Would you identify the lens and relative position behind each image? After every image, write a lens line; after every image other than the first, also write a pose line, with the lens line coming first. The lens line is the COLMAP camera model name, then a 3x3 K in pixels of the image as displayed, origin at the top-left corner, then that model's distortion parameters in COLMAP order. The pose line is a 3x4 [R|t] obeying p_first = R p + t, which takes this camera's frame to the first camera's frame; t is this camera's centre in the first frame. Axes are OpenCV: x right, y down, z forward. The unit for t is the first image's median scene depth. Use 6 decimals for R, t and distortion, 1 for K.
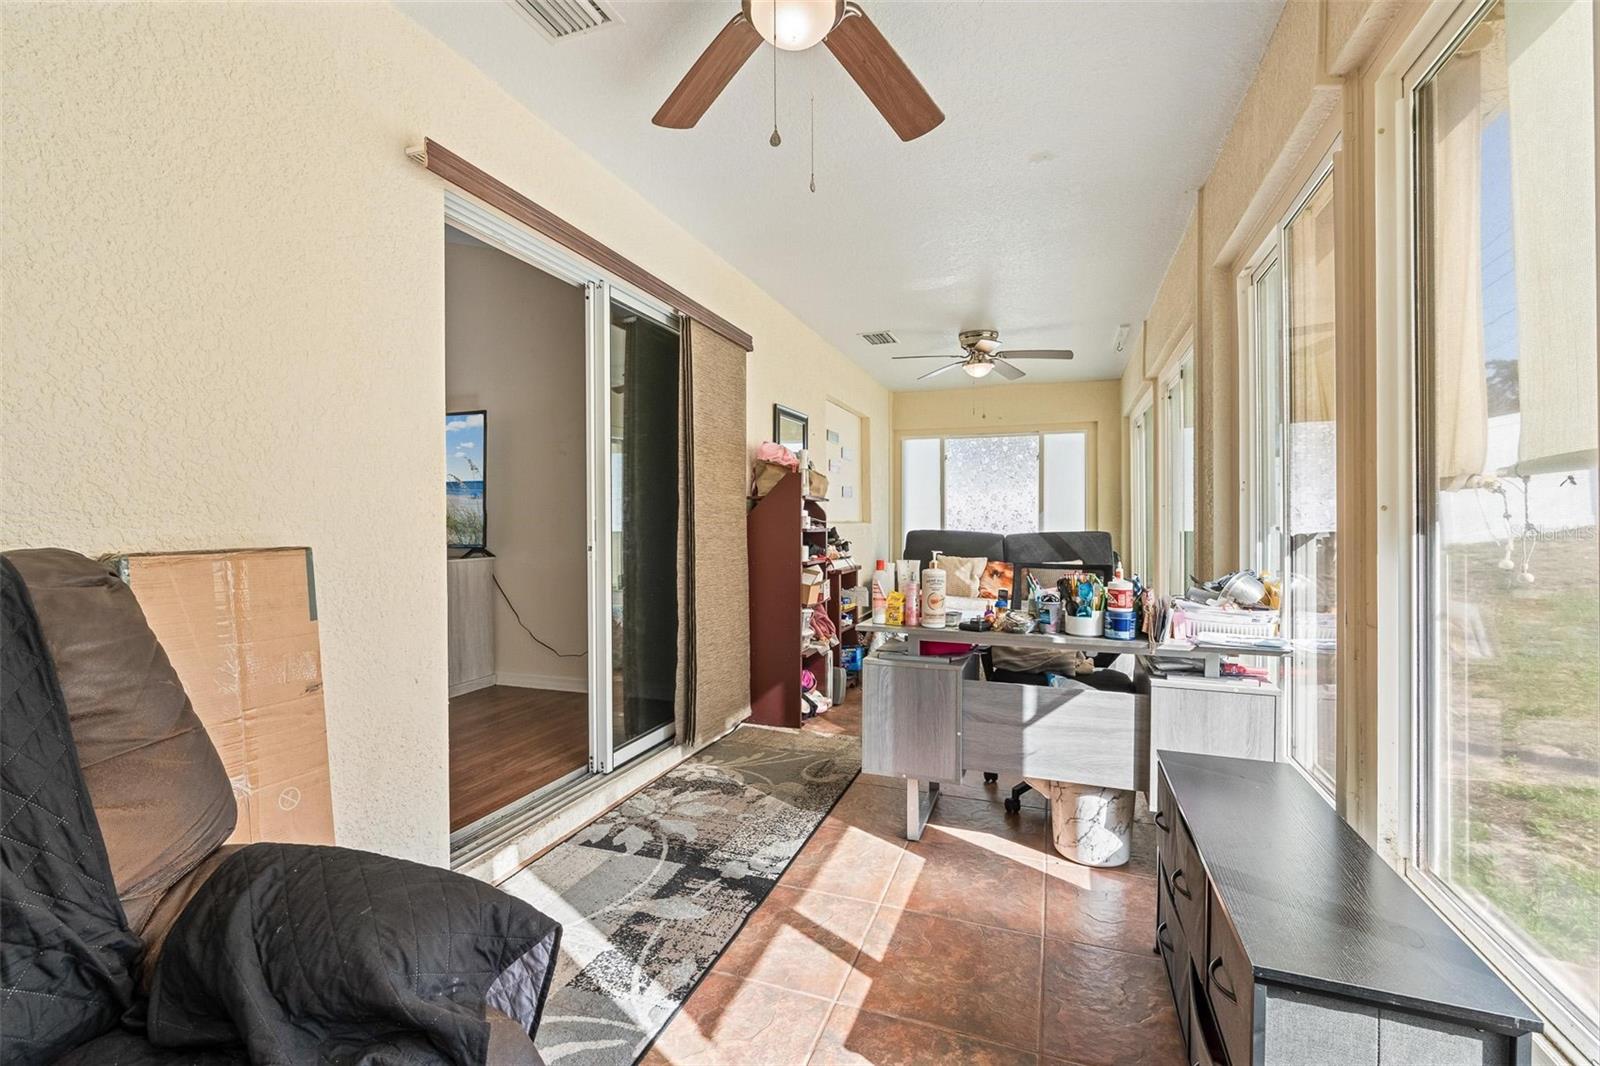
lens RADIAL K [[719.9, 0, 794.6], [0, 719.9, 527.0], [0, 0, 1]] dist [-0.000777, 0.000237]
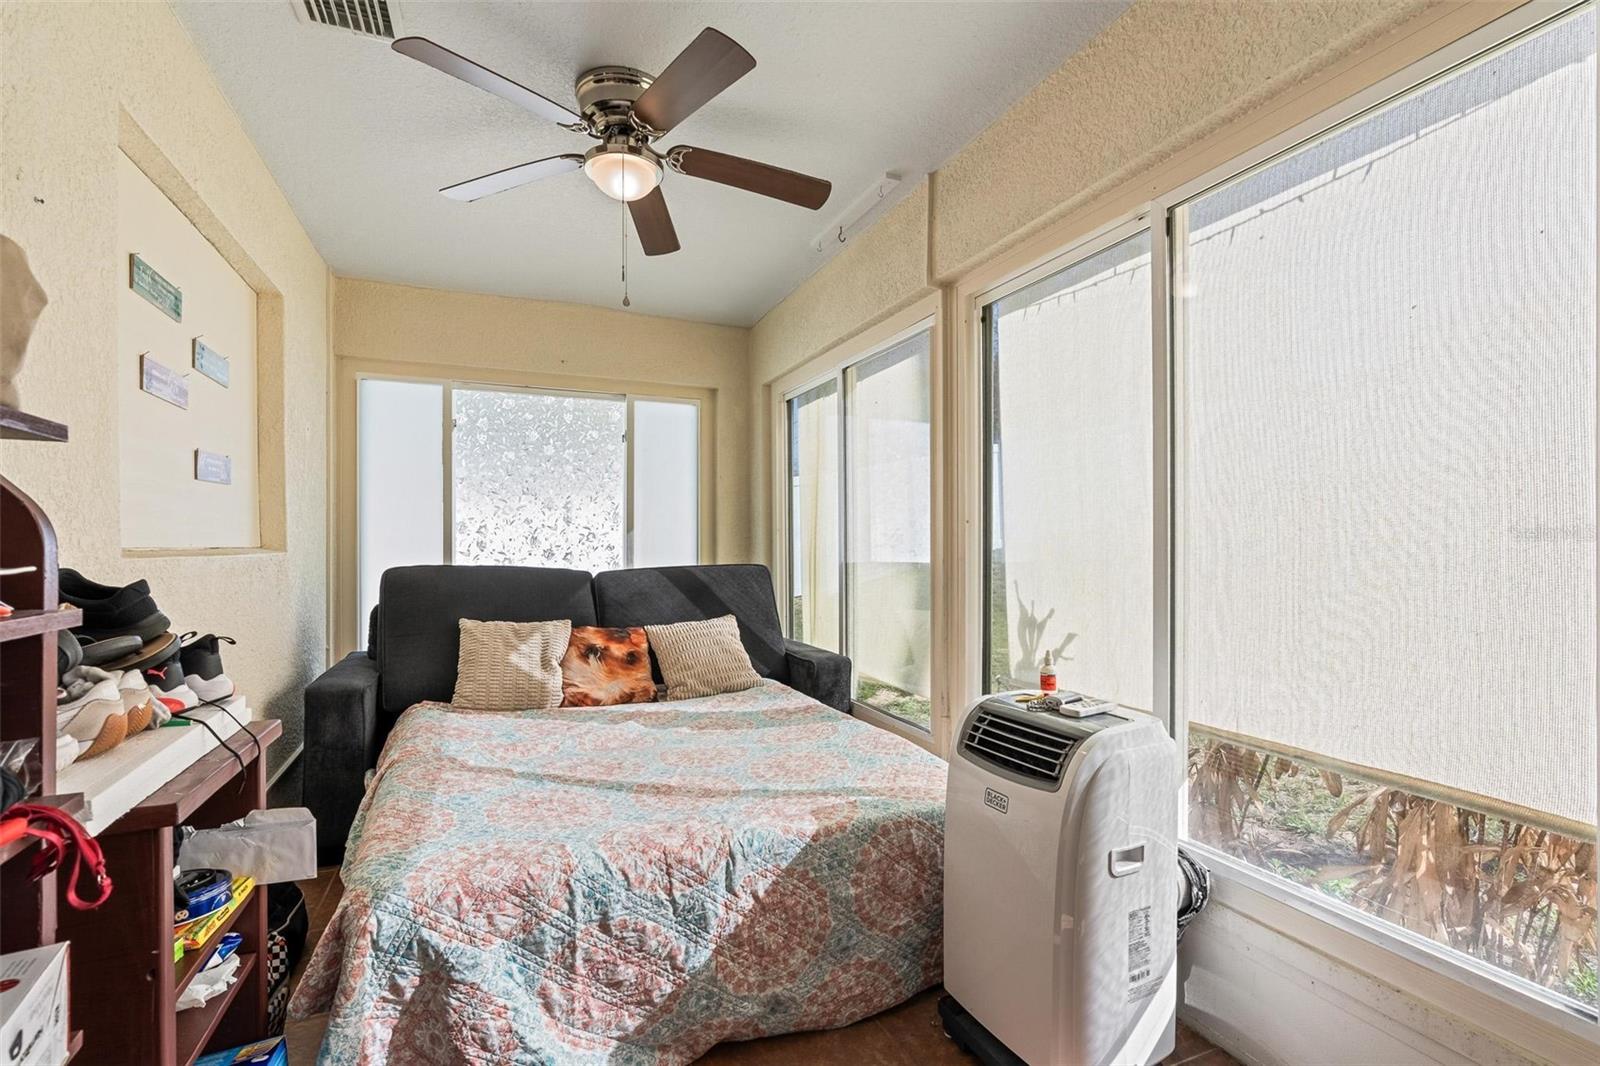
lens RADIAL K [[734.1, 0, 802.4], [0, 734.1, 543.7], [0, 0, 1]] dist [0.000920, 0.000656]
pose [[0.731116, 0.003157, 0.682246, 0.034555], [0.002222, 0.999973, -0.007008, -0.005805], [-0.682250, 0.006640, 0.731089, 0.476386]]
